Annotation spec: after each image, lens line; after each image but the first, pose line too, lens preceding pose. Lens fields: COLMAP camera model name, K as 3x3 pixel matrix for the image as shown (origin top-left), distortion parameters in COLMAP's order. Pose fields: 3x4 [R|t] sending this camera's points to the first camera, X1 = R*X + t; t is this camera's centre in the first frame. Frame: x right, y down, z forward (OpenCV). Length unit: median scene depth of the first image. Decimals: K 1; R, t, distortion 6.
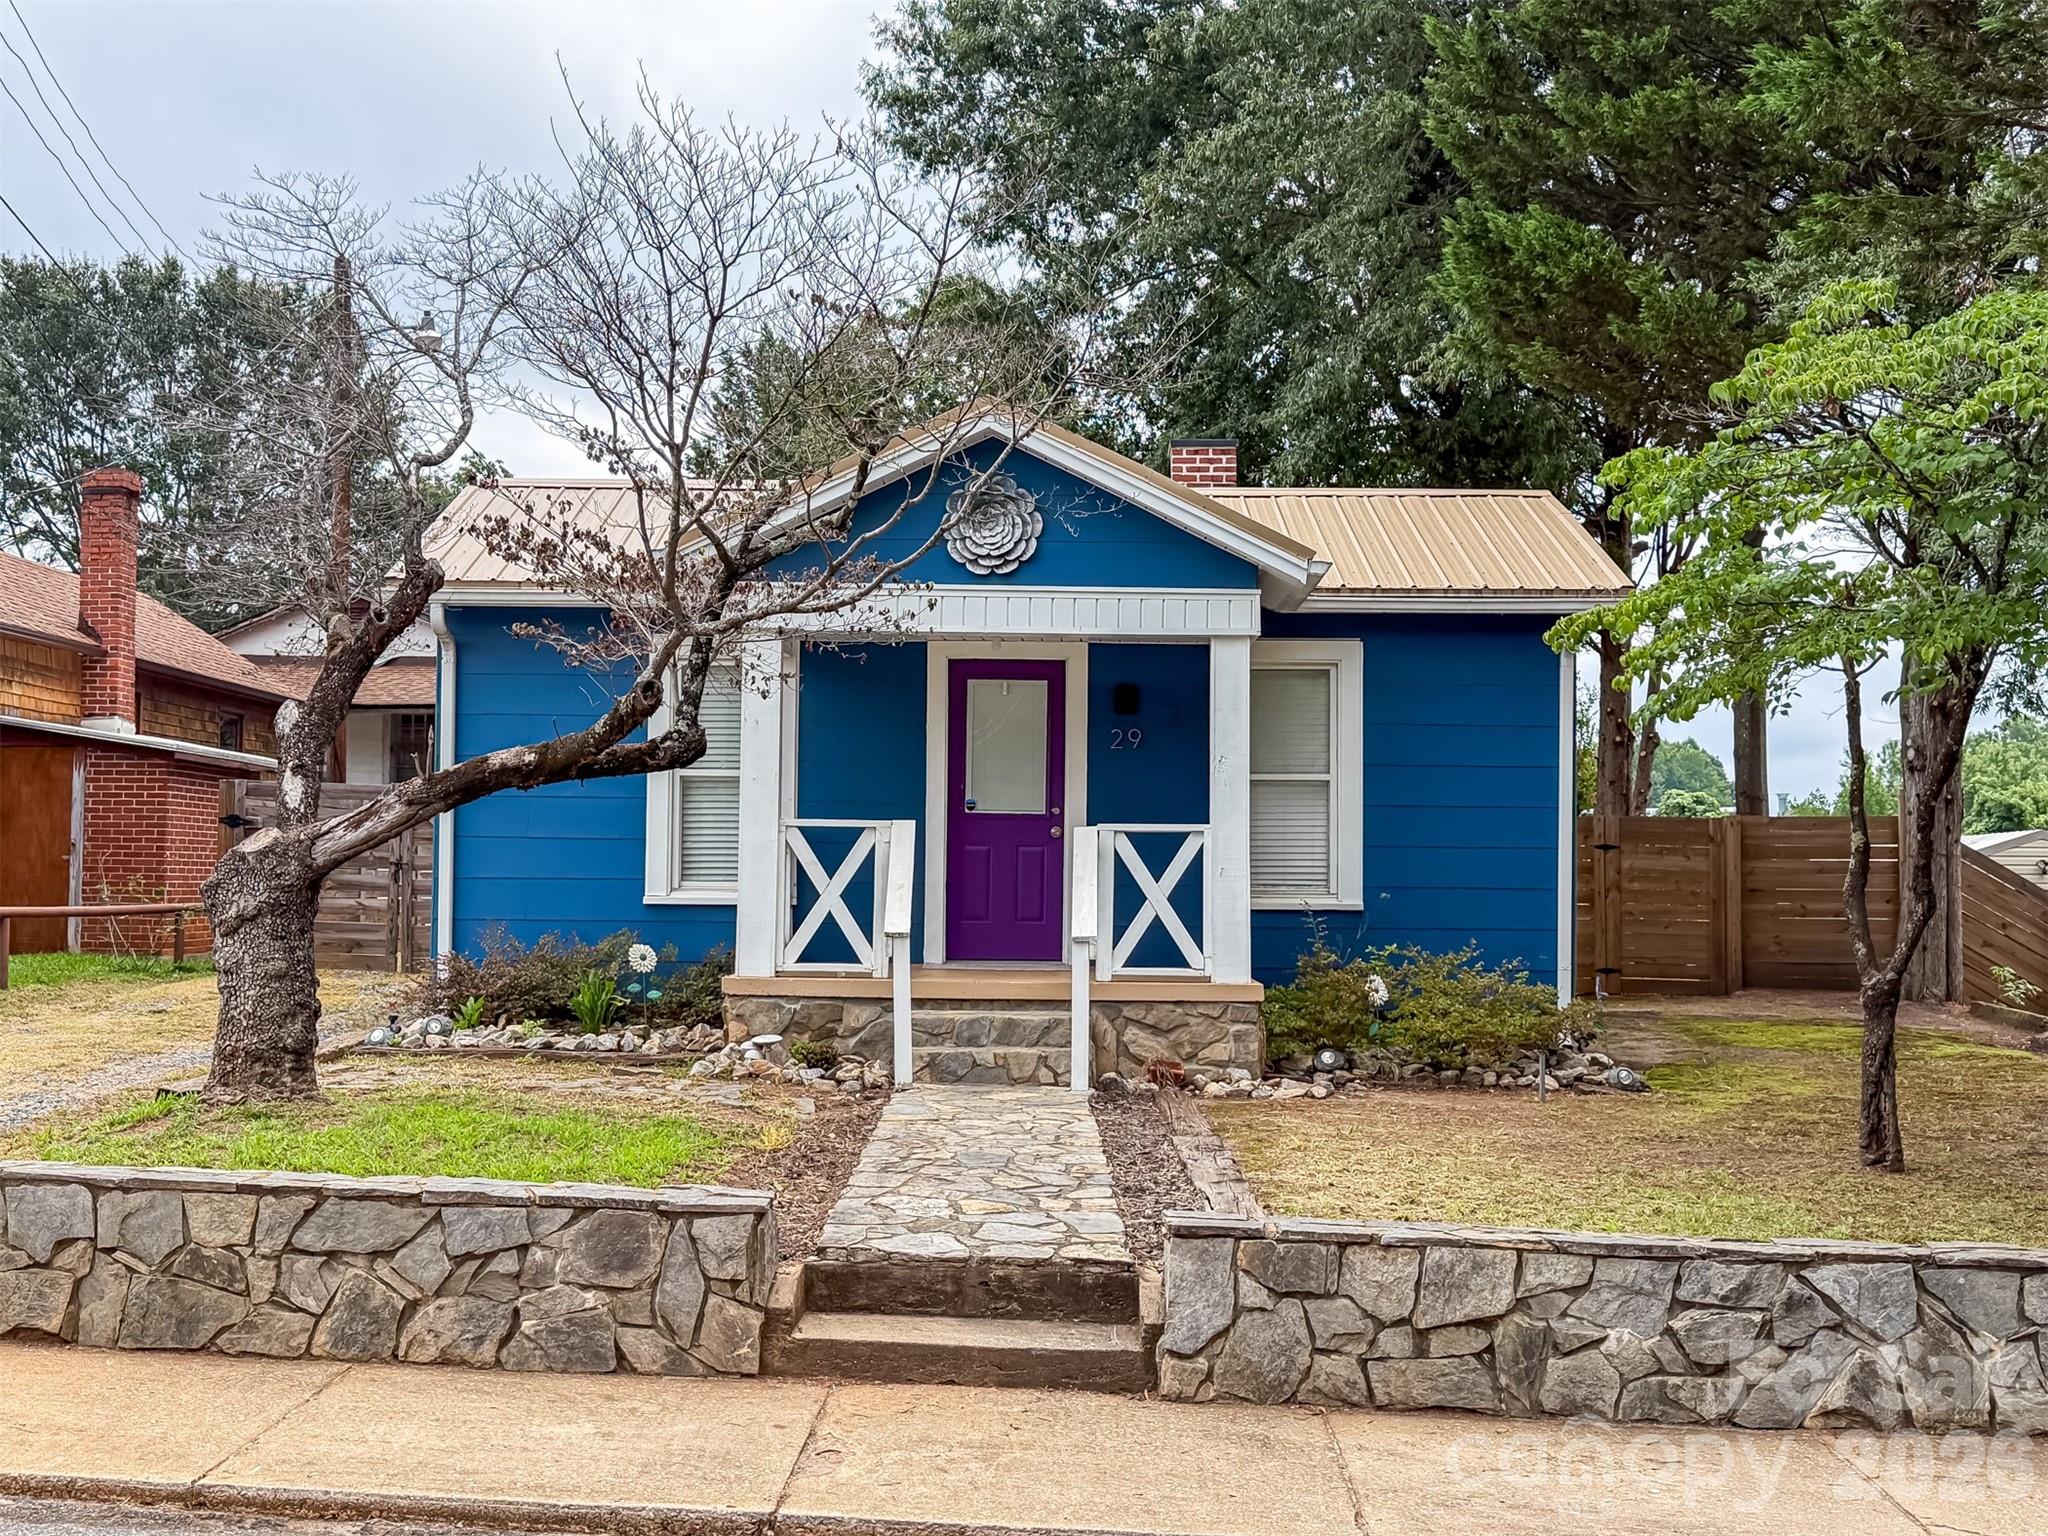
lens RADIAL K [[2236.0, 0, 1027.7], [0, 2236.0, 771.8], [0, 0, 1]] dist [0.089726, -0.292315]
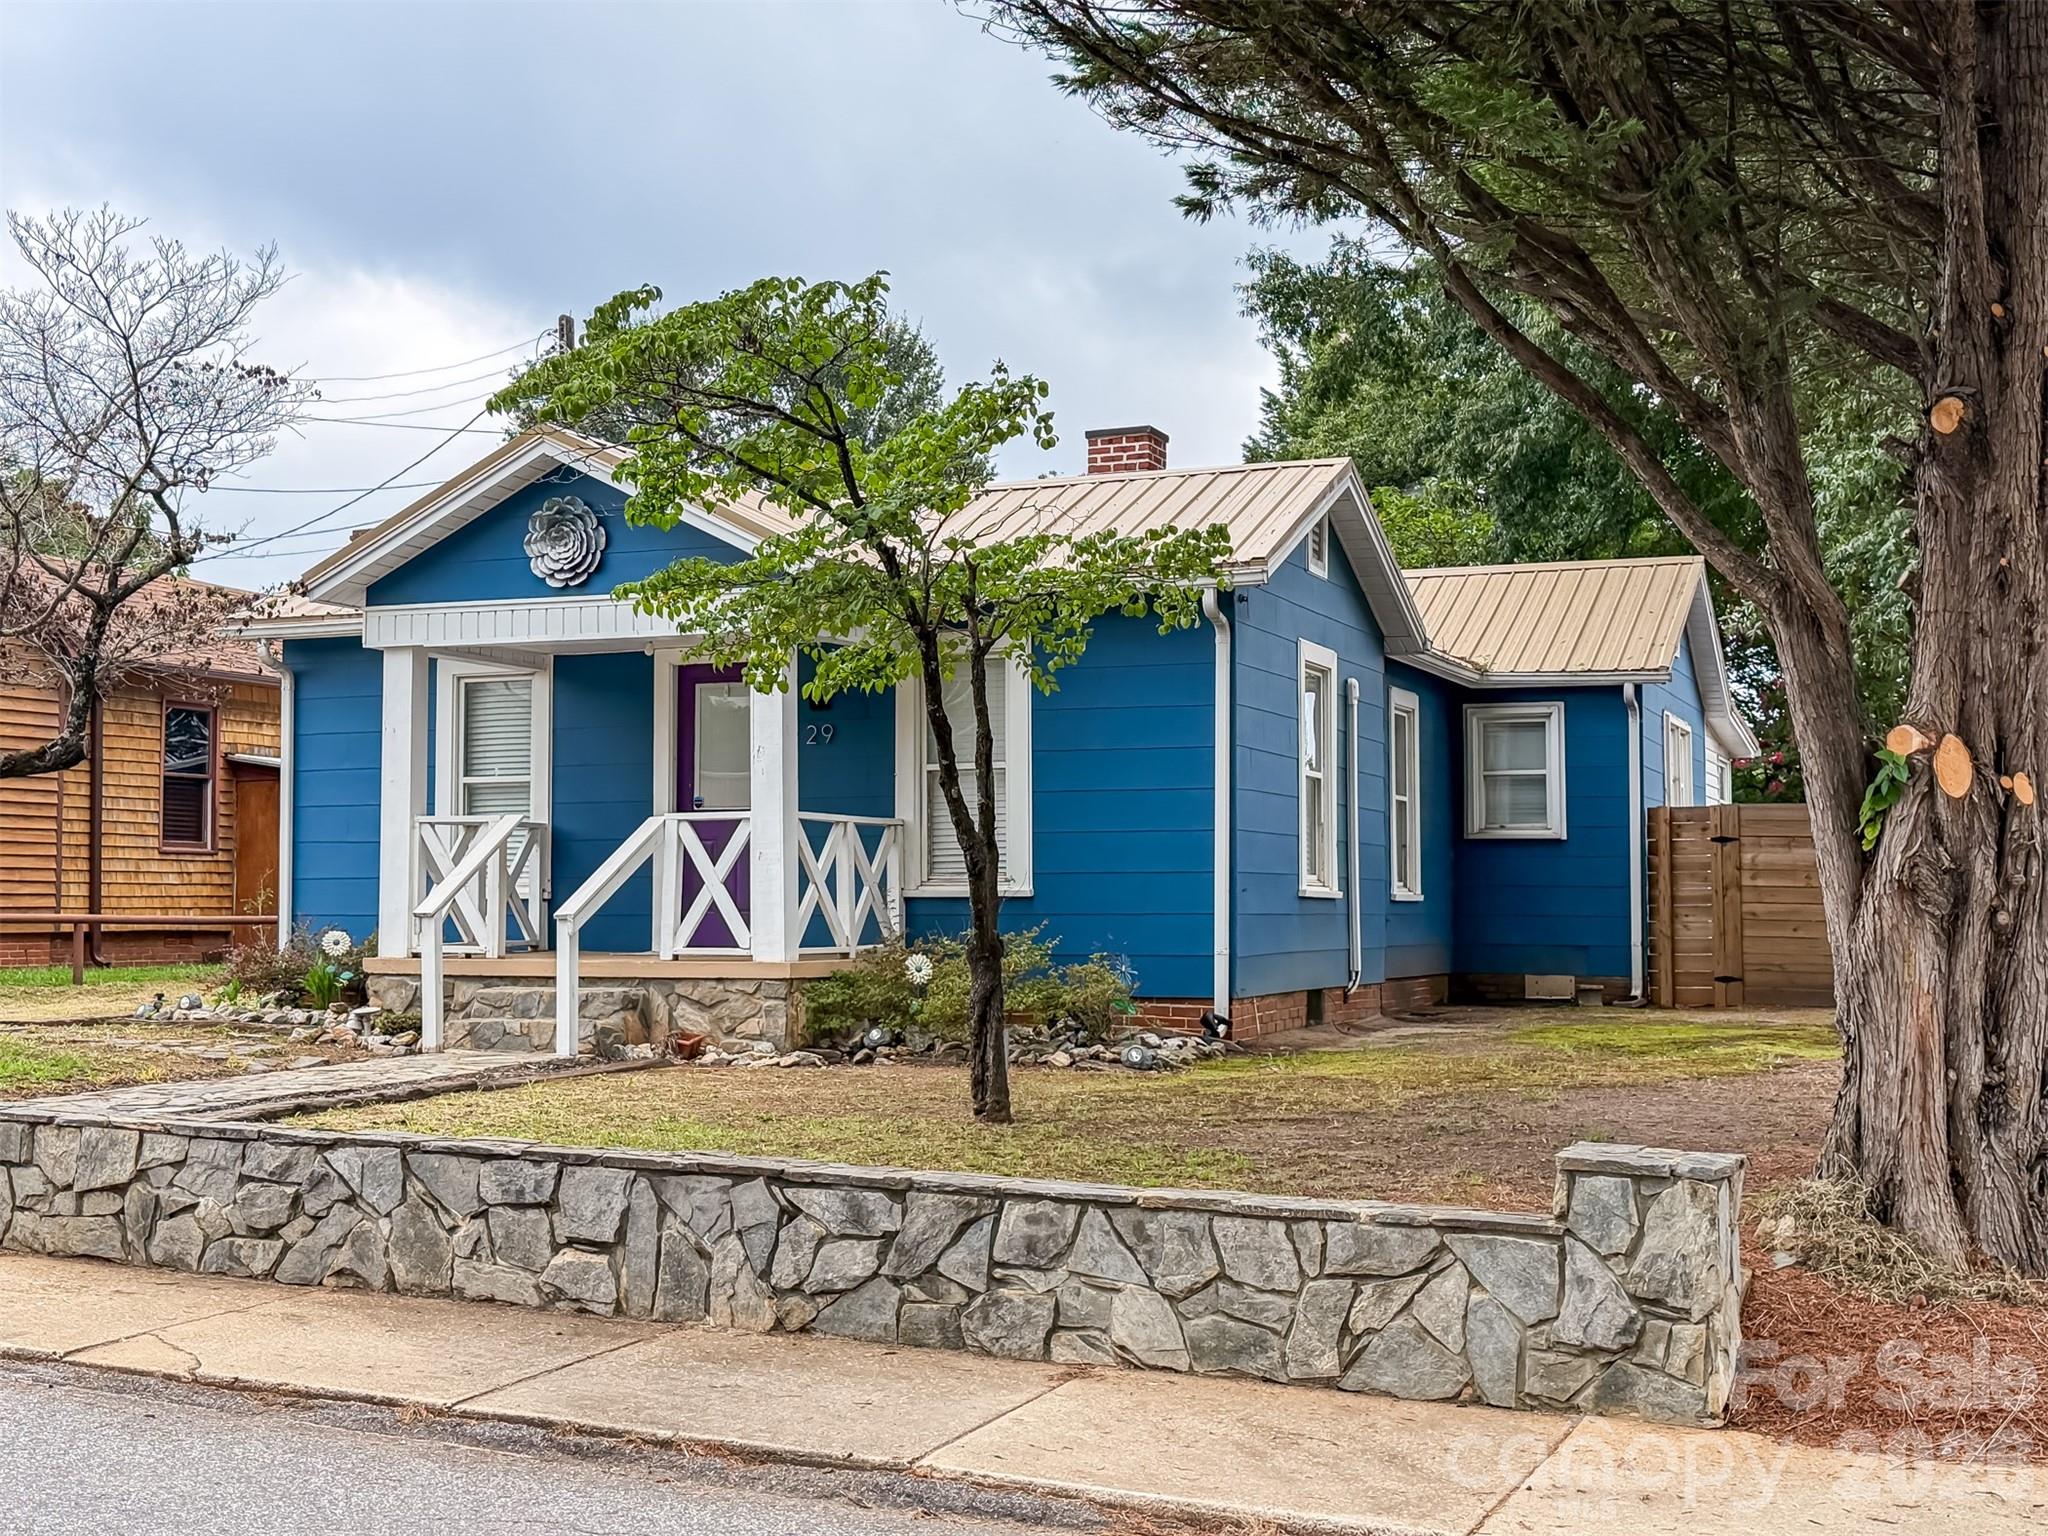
lens RADIAL K [[2526.7, 0, 1017.3], [0, 2526.7, 765.5], [0, 0, 1]] dist [0.065130, -0.214666]
pose [[0.922734, -0.033232, -0.384001, 1.179336], [0.027113, 0.999405, -0.021339, 0.055536], [0.384482, 0.009279, 0.923086, -0.093062]]
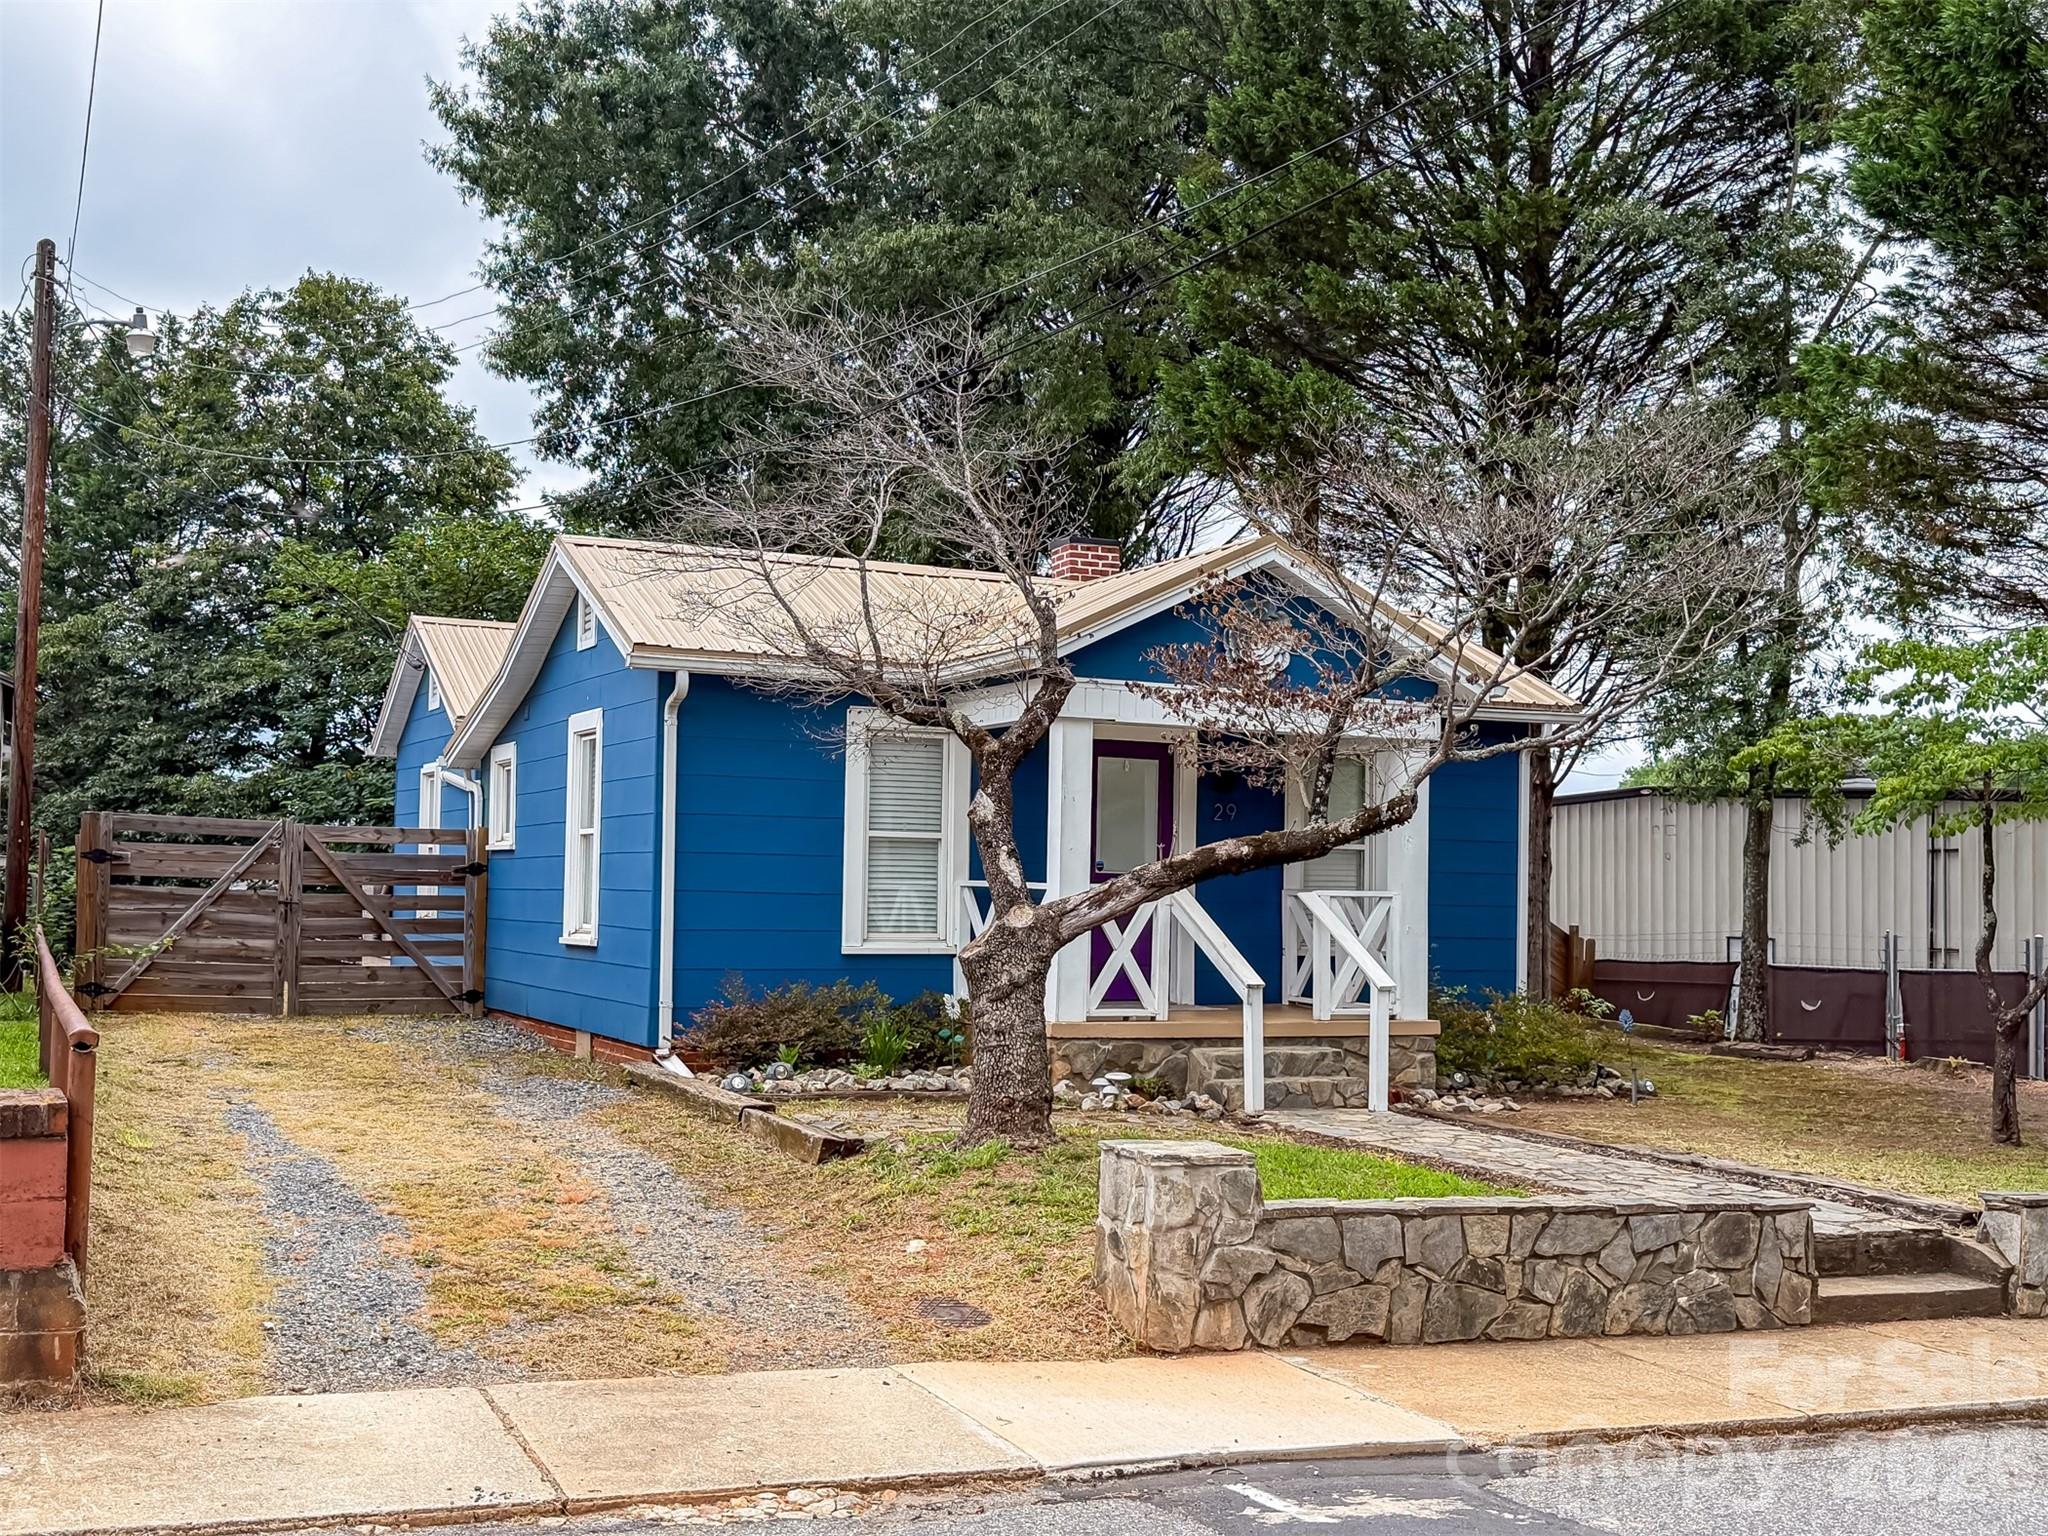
lens RADIAL K [[2236.0, 0, 1027.7], [0, 2236.0, 771.8], [0, 0, 1]] dist [0.089726, -0.292315]
pose [[0.895862, 0.030319, 0.443297, -1.174833], [-0.029713, 0.999524, -0.008314, -0.047163], [-0.443338, -0.005724, 0.896336, -0.030941]]
